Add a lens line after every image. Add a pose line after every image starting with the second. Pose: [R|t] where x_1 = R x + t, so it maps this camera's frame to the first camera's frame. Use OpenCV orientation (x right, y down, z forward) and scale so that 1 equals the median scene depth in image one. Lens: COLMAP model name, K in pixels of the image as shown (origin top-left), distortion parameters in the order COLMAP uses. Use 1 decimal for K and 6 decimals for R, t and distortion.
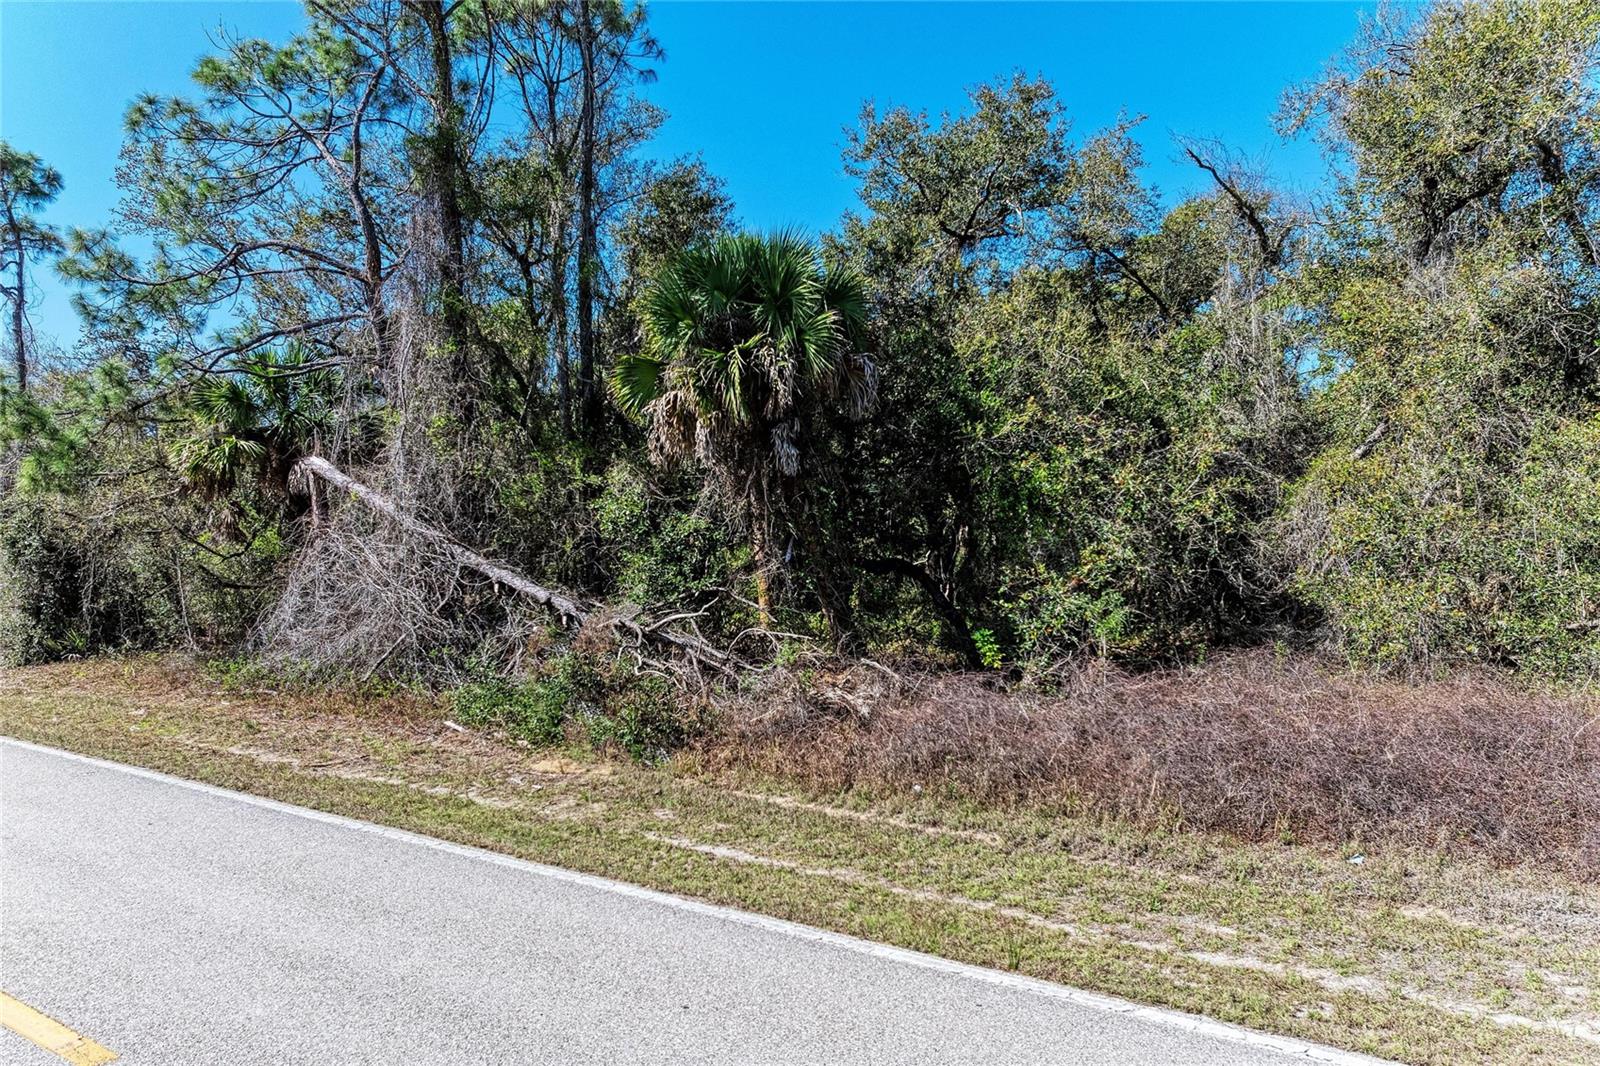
lens RADIAL K [[1145.9, 0, 800.0], [0, 1145.9, 533.0], [0, 0, 1]] dist [-0.002018, 0.003327]
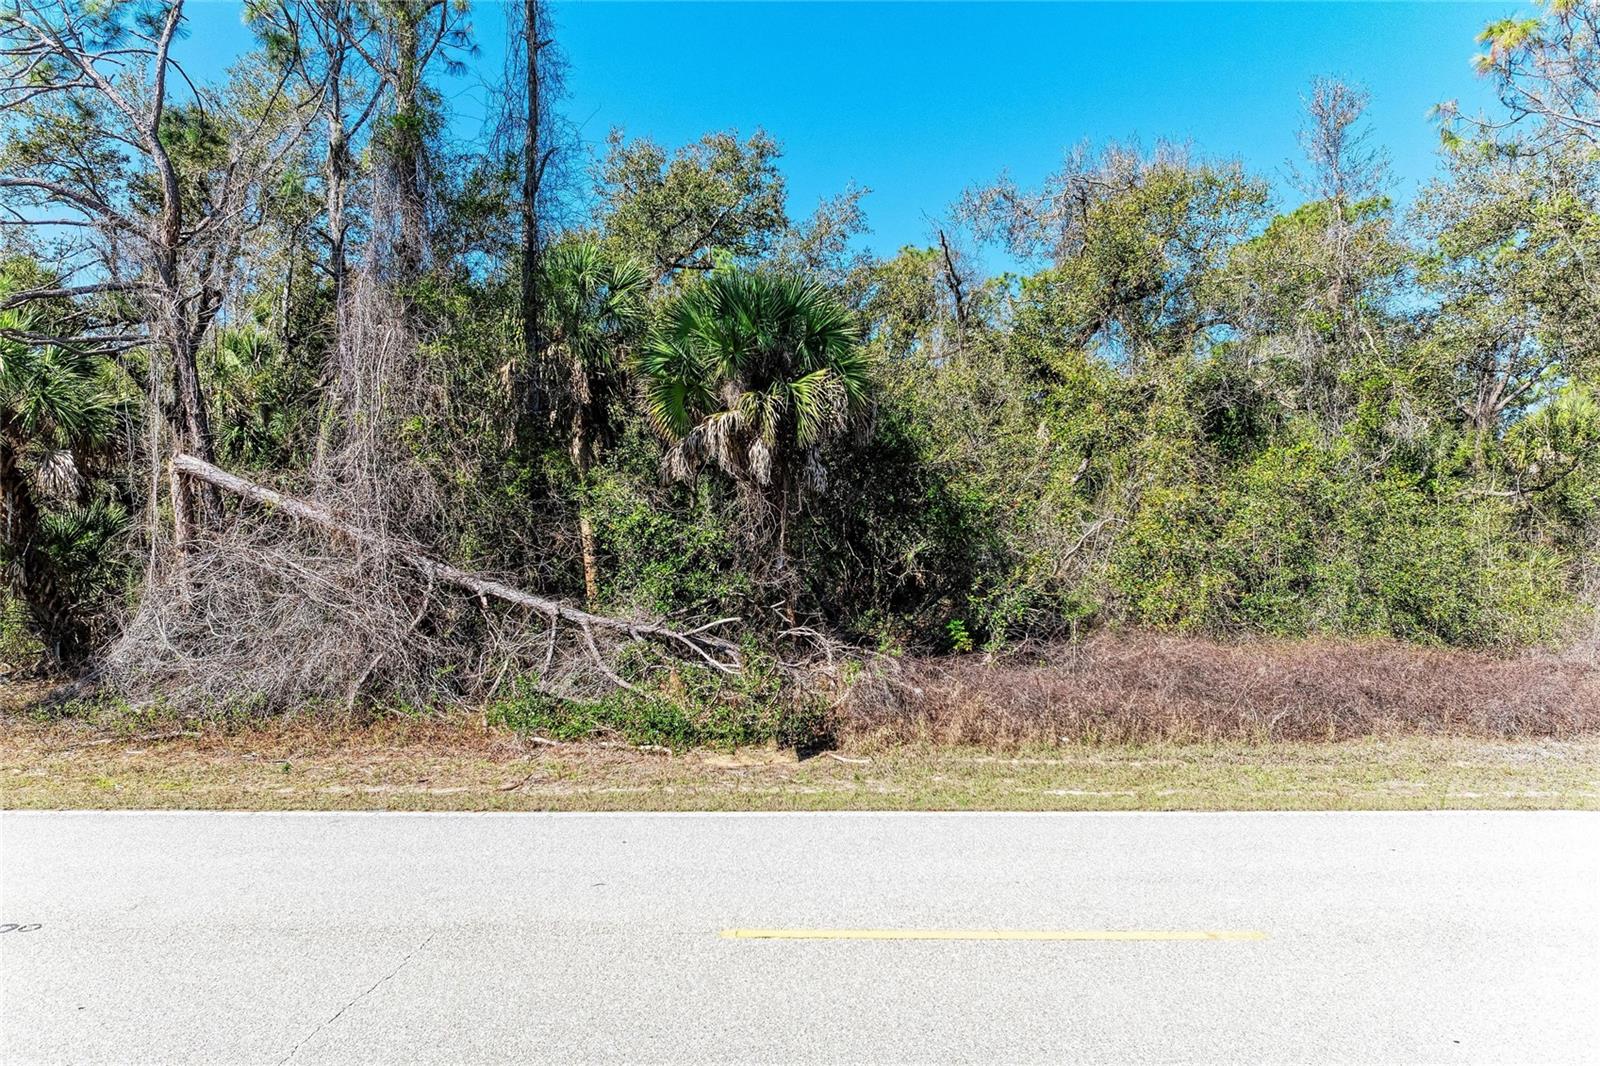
lens RADIAL K [[1145.9, 0, 800.0], [0, 1145.9, 533.0], [0, 0, 1]] dist [-0.002018, 0.003327]
pose [[0.840856, -0.002186, 0.541255, -0.562799], [0.002662, 0.999996, -0.000097, -0.008711], [-0.541253, 0.001522, 0.840859, 0.046928]]
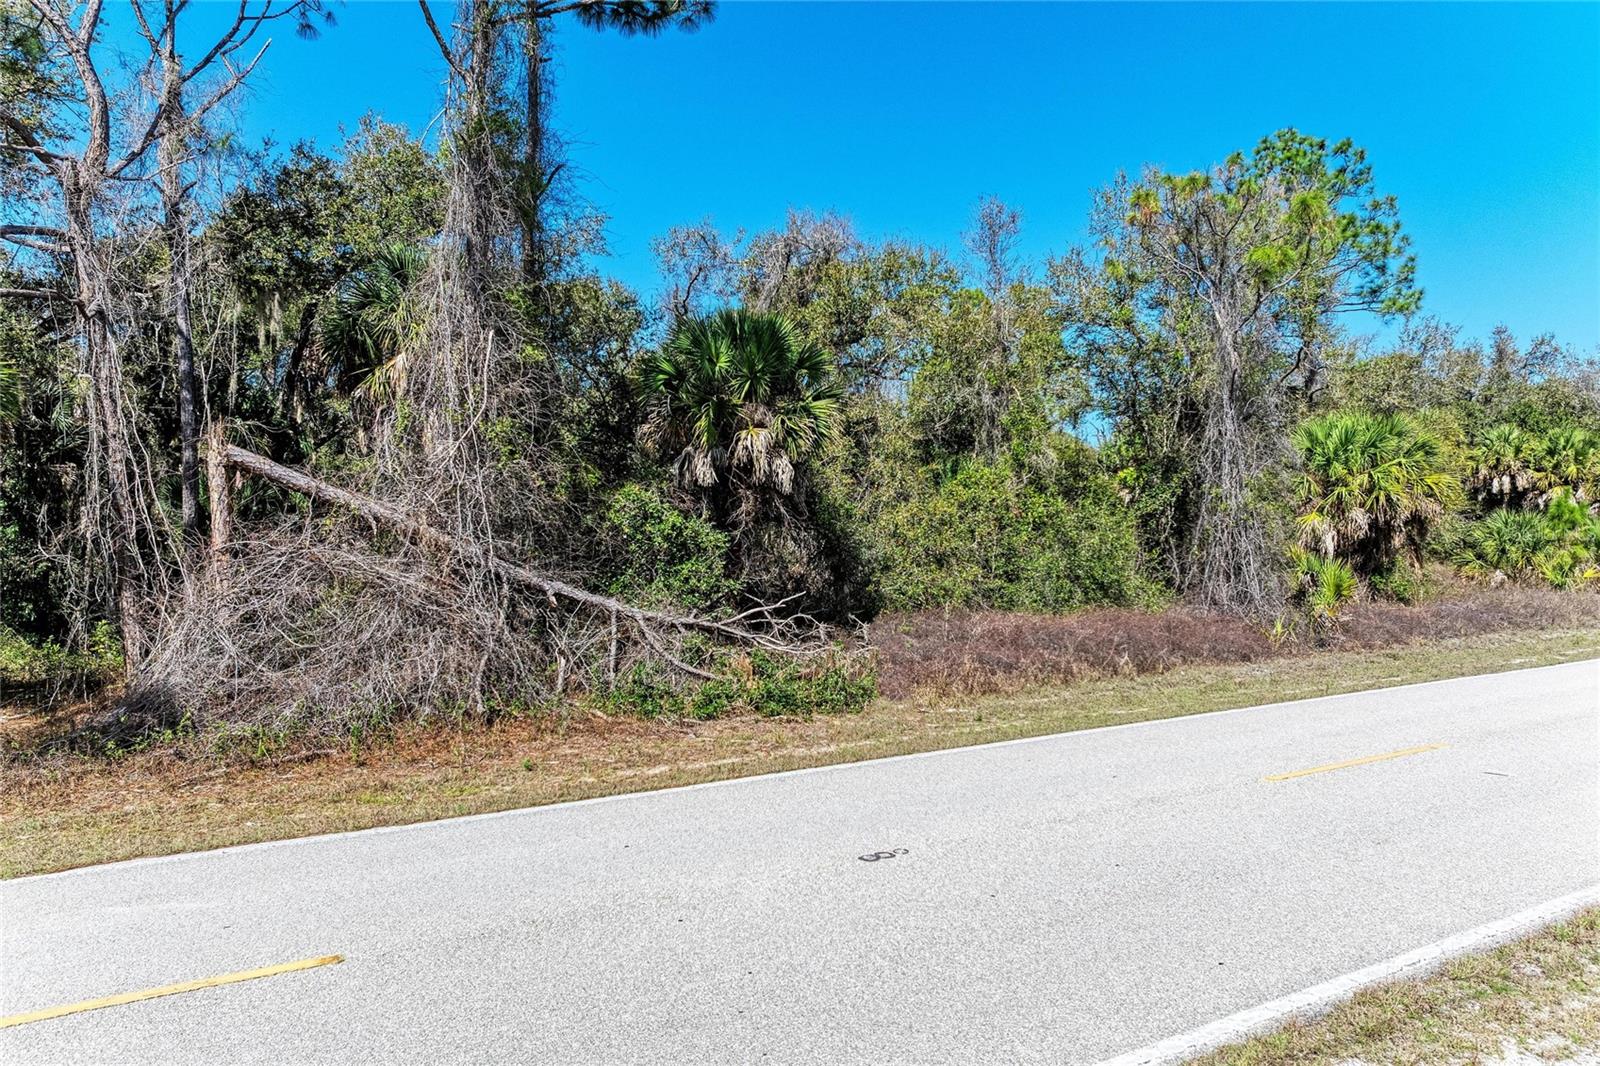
lens RADIAL K [[1145.9, 0, 800.0], [0, 1145.9, 533.0], [0, 0, 1]] dist [-0.002018, 0.003327]
pose [[0.386643, 0.000322, 0.922229, -1.100420], [0.002962, 0.999994, -0.001591, -0.008382], [-0.922225, 0.003347, 0.386640, 0.416709]]
